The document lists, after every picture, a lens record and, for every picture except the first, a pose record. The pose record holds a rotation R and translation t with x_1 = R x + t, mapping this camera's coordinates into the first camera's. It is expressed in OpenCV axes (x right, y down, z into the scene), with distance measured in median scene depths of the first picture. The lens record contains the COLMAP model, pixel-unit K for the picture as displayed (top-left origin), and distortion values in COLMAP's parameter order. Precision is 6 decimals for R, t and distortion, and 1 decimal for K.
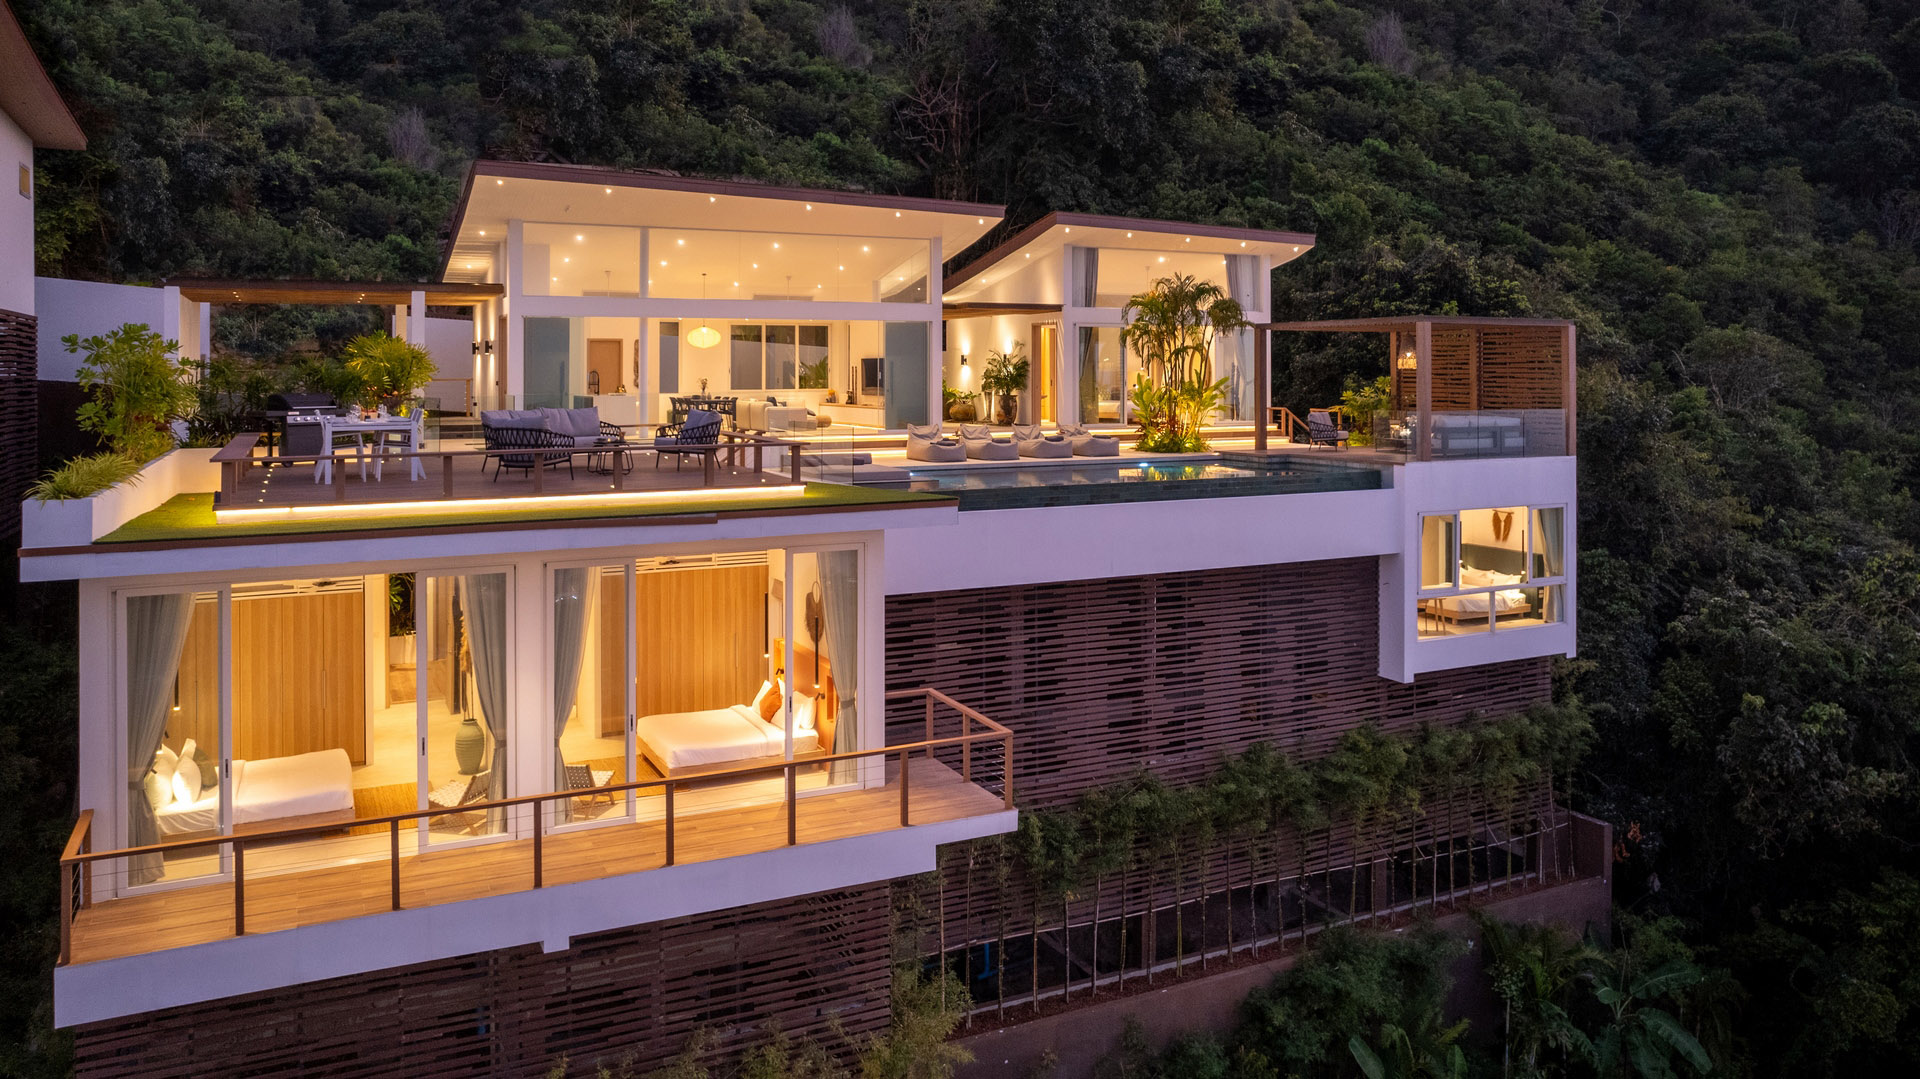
lens RADIAL K [[1332.9, 0, 994.4], [0, 1332.9, 504.1], [0, 0, 1]] dist [-0.012968, 0.006059]
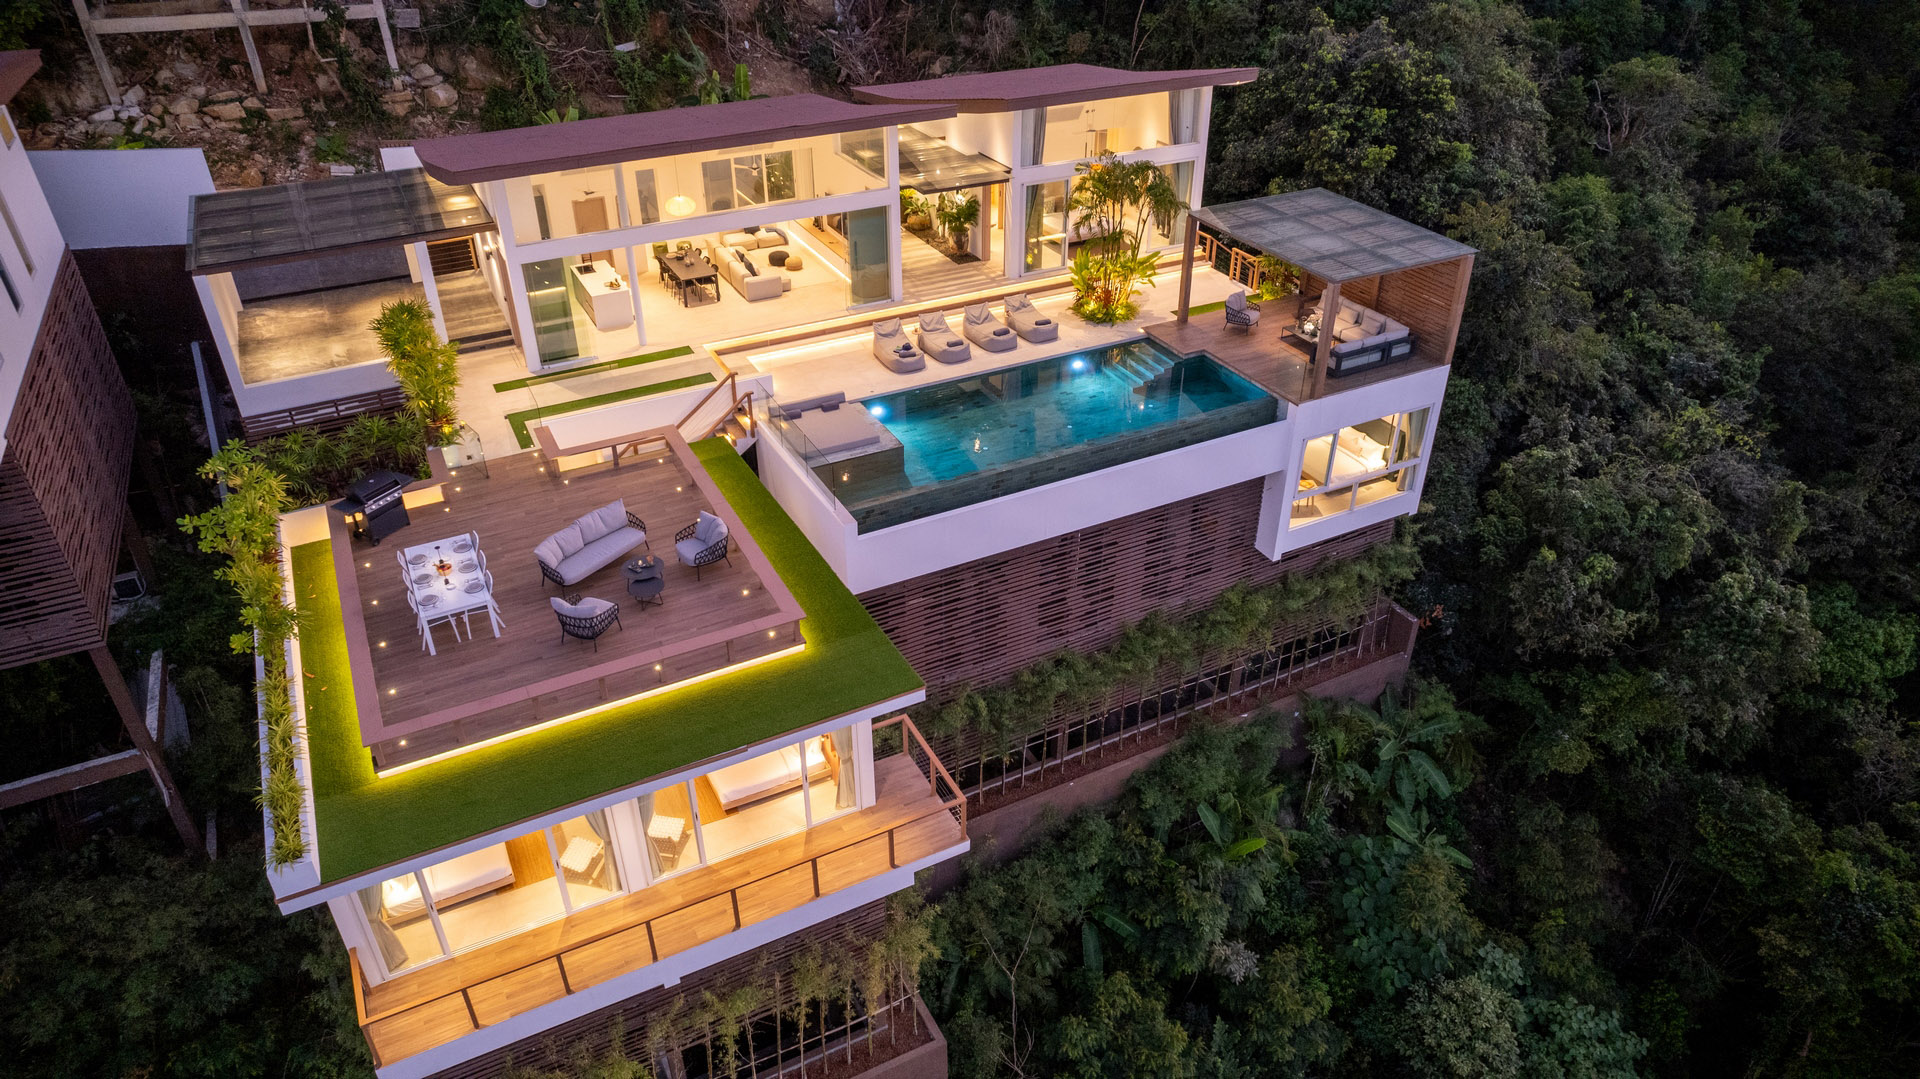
lens RADIAL K [[1167.8, 0, 961.2], [0, 1167.8, 588.7], [0, 0, 1]] dist [-0.001595, -0.002635]
pose [[0.999891, -0.007855, 0.012527, -0.003569], [0.000350, 0.859567, 0.511024, -0.396455], [-0.014782, -0.510963, 0.859475, 0.031277]]
